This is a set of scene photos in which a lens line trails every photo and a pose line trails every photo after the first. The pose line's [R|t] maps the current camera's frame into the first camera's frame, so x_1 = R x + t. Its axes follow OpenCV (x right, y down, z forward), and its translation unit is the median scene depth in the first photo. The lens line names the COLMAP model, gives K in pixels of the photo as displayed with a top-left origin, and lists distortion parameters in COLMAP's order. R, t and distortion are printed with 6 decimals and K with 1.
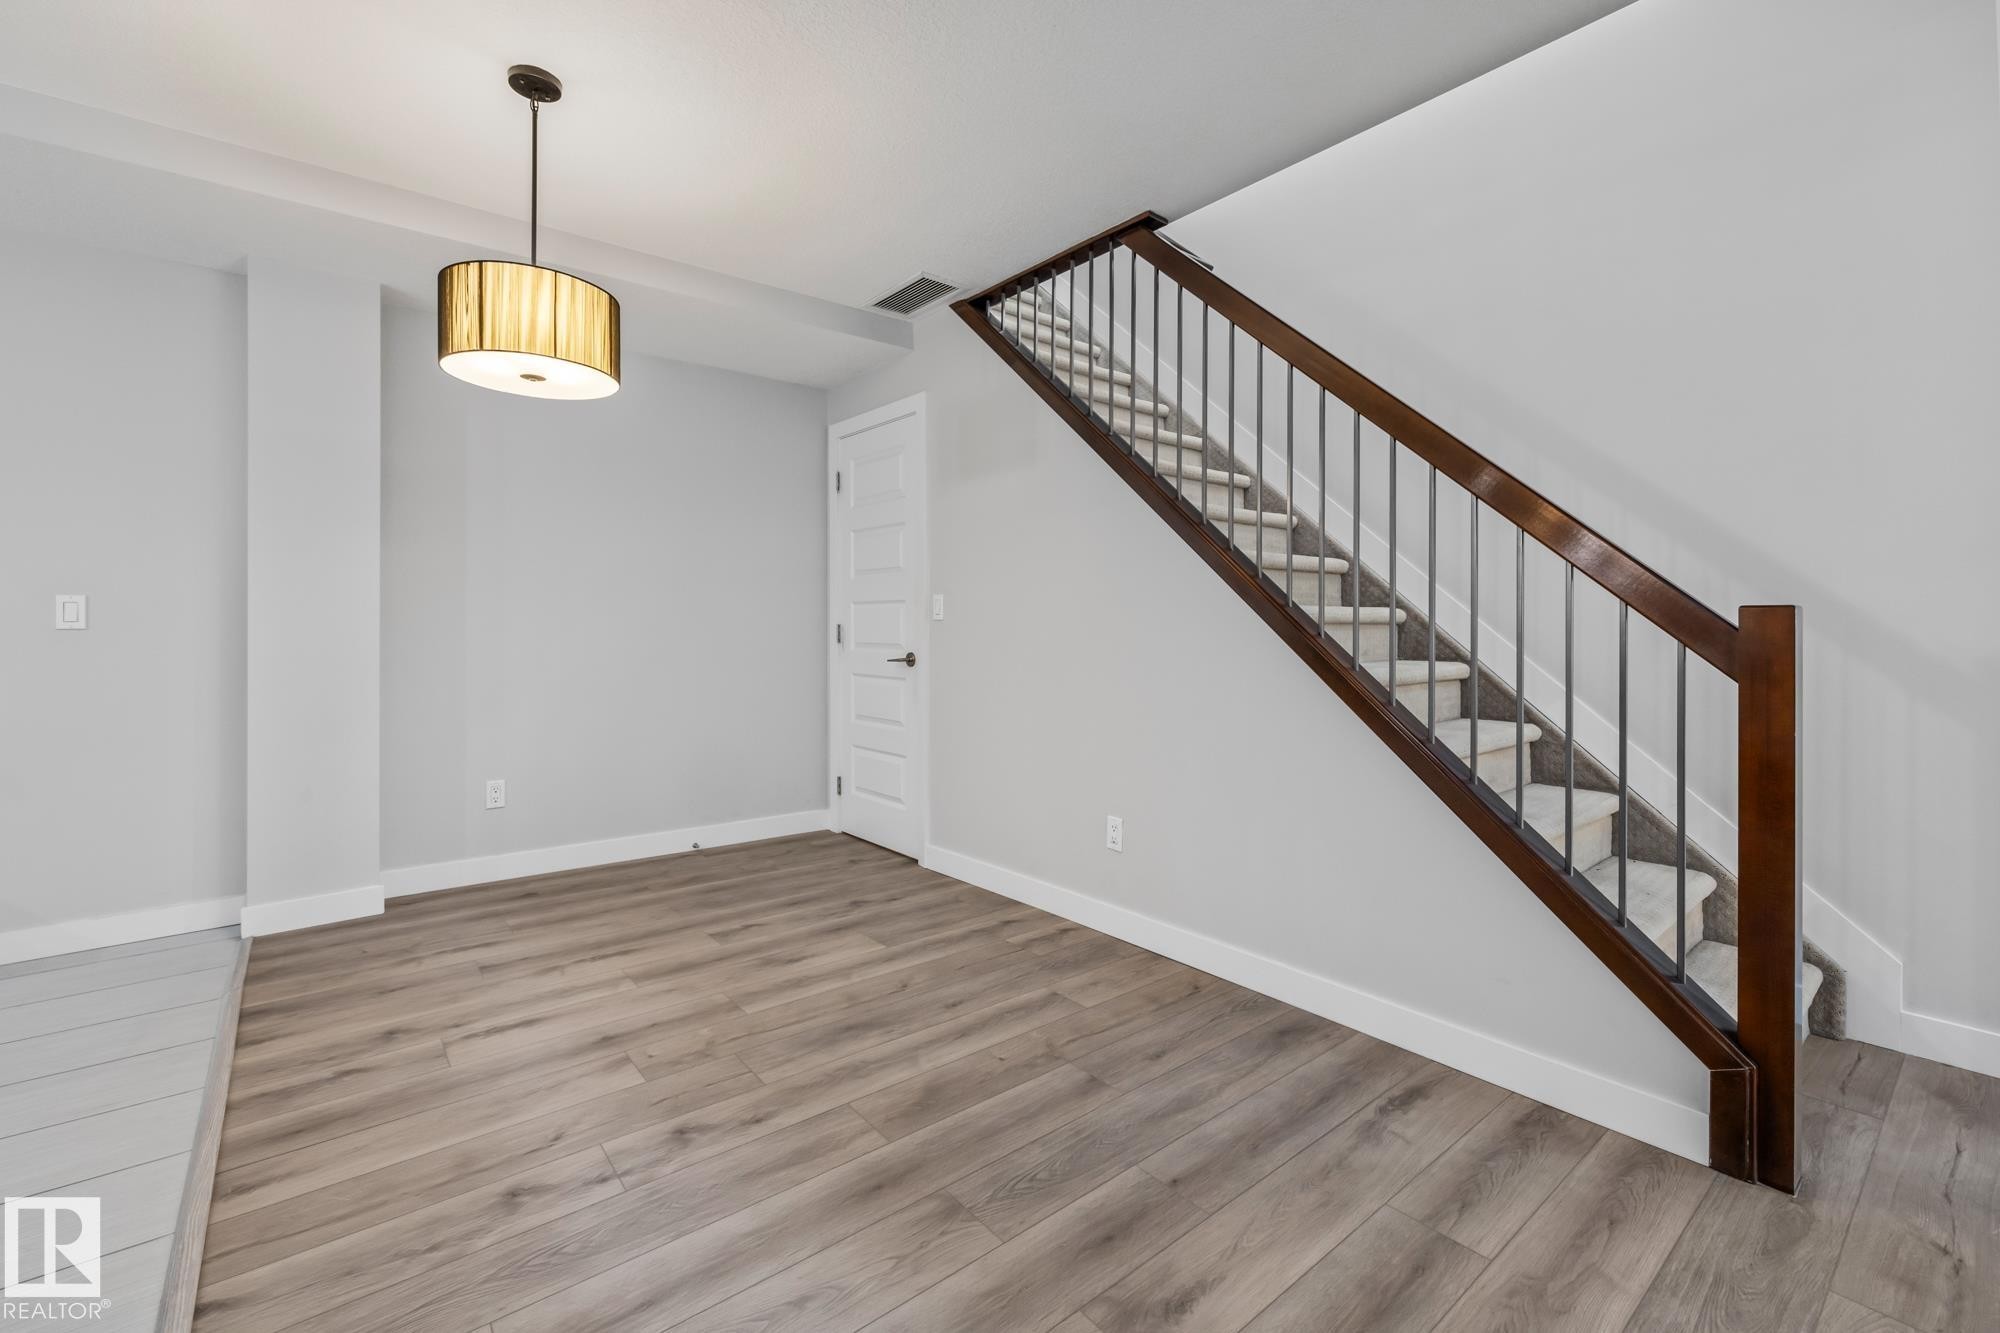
lens RADIAL K [[855.5, 0, 995.7], [0, 855.5, 622.2], [0, 0, 1]] dist [0.001077, 0.000026]
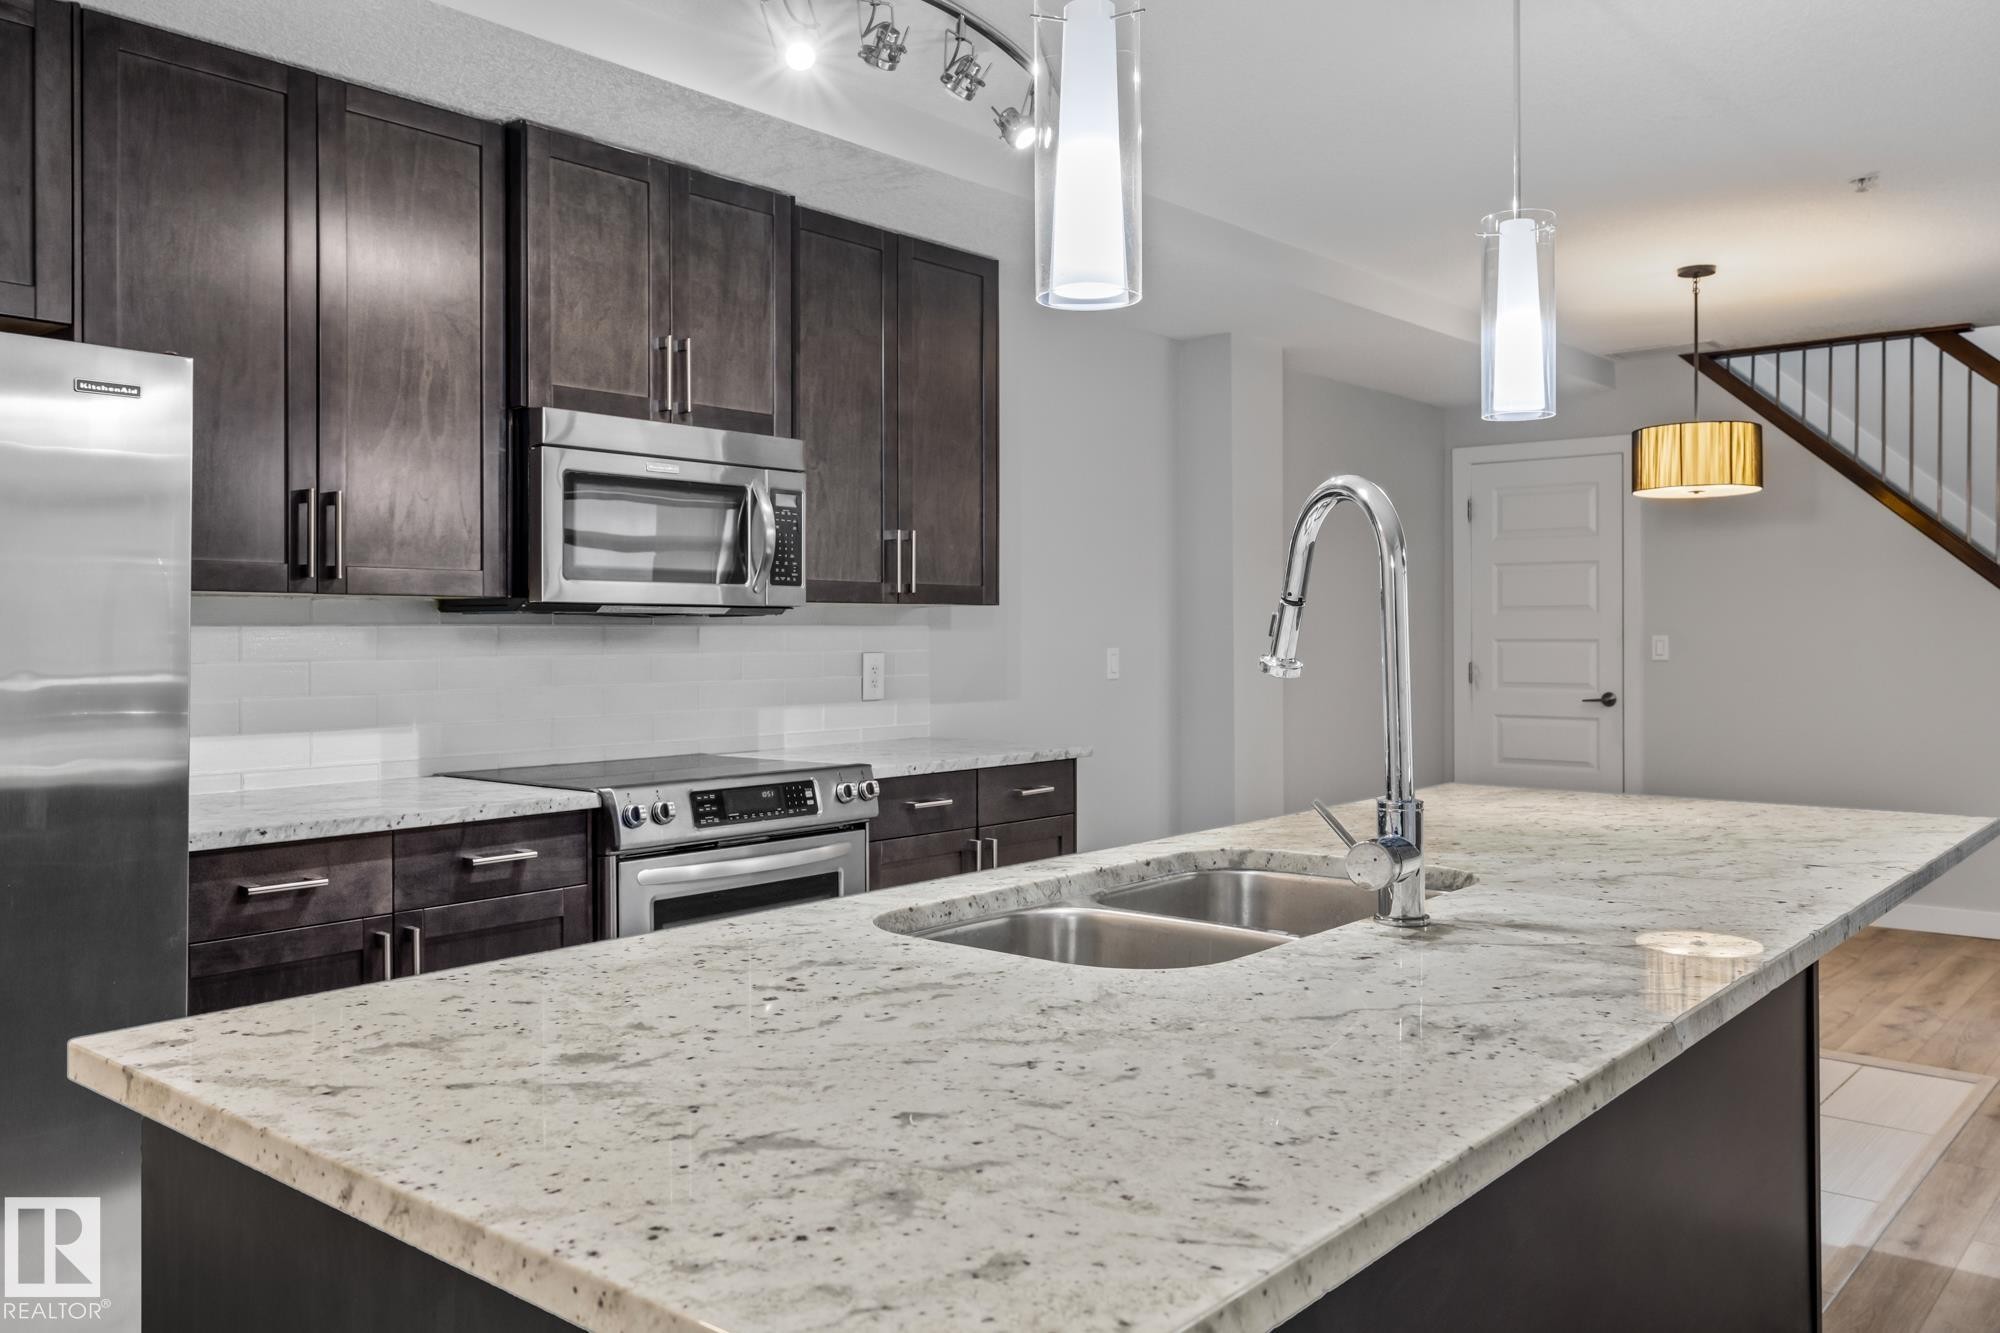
lens RADIAL K [[1555.7, 0, 998.4], [0, 1555.7, 634.2], [0, 0, 1]] dist [0.003787, -0.000611]
pose [[0.984103, -0.004615, 0.177538, -1.400136], [0.004363, 0.999989, 0.001811, -0.048590], [-0.177544, -0.001007, 0.984112, -0.823641]]
